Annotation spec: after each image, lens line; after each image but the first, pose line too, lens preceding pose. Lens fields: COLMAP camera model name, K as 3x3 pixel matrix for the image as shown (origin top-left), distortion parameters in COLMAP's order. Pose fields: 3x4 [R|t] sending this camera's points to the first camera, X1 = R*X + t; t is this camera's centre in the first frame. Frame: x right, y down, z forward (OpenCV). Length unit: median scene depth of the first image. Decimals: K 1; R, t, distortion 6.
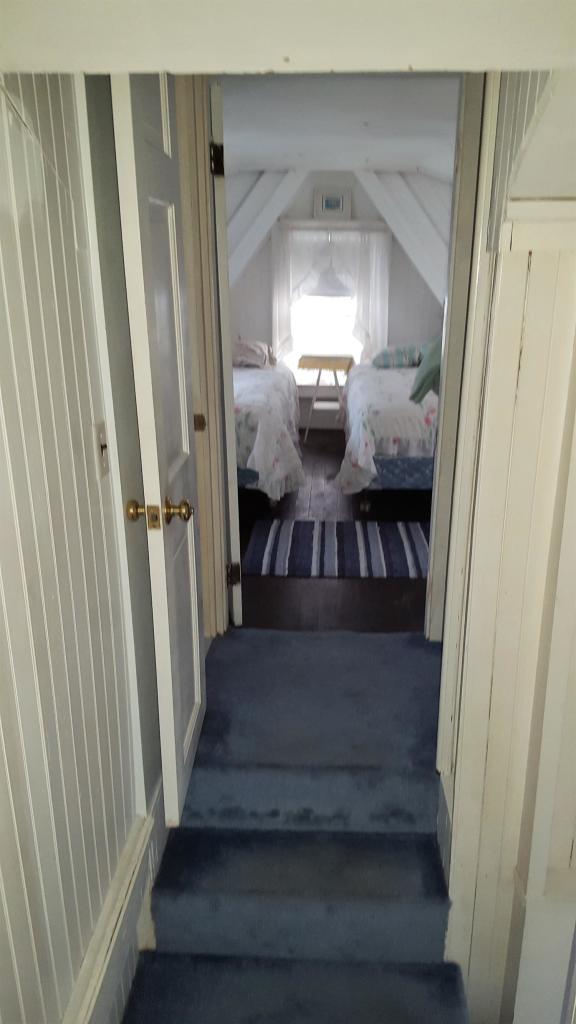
lens RADIAL K [[736.7, 0, 318.3], [0, 736.7, 513.7], [0, 0, 1]] dist [0.129781, -0.163744]
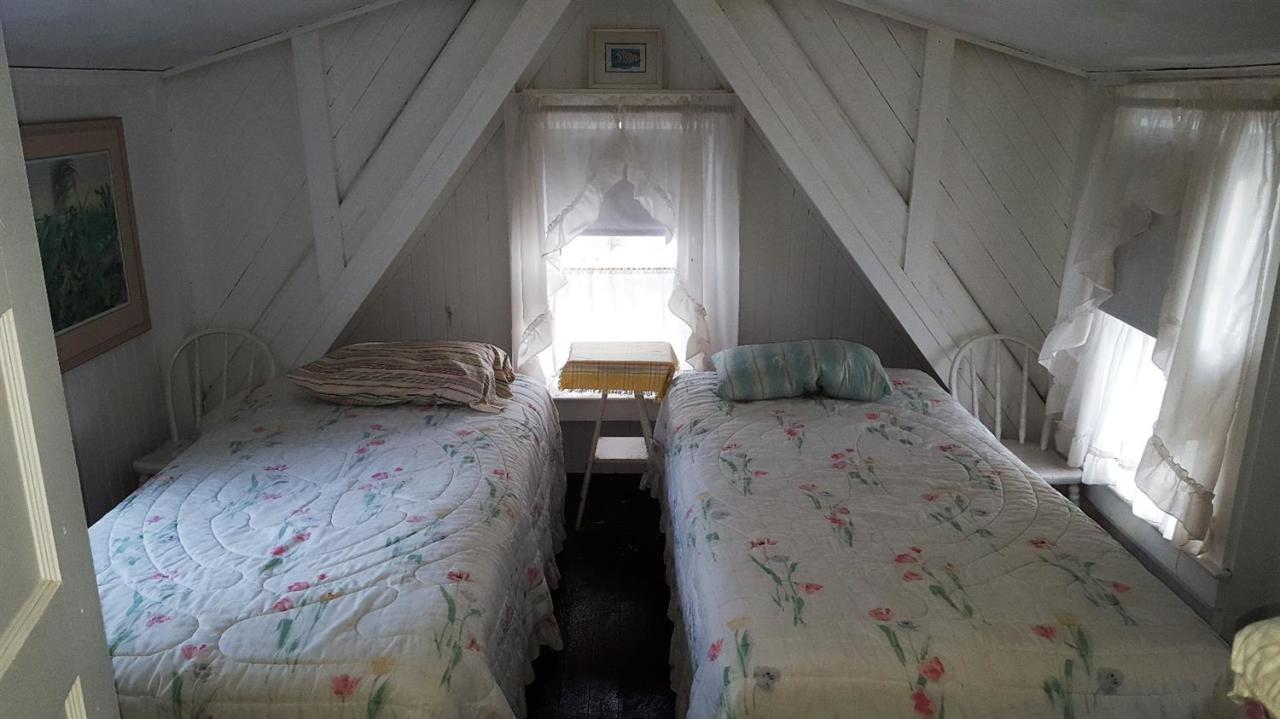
lens RADIAL K [[920.9, 0, 640.0], [0, 920.9, 359.5], [0, 0, 1]] dist [0.129781, -0.163744]
pose [[0.999475, -0.017602, 0.027203, 0.008401], [0.019287, 0.997830, -0.062954, -0.173086], [-0.026036, 0.063446, 0.997646, 0.389195]]
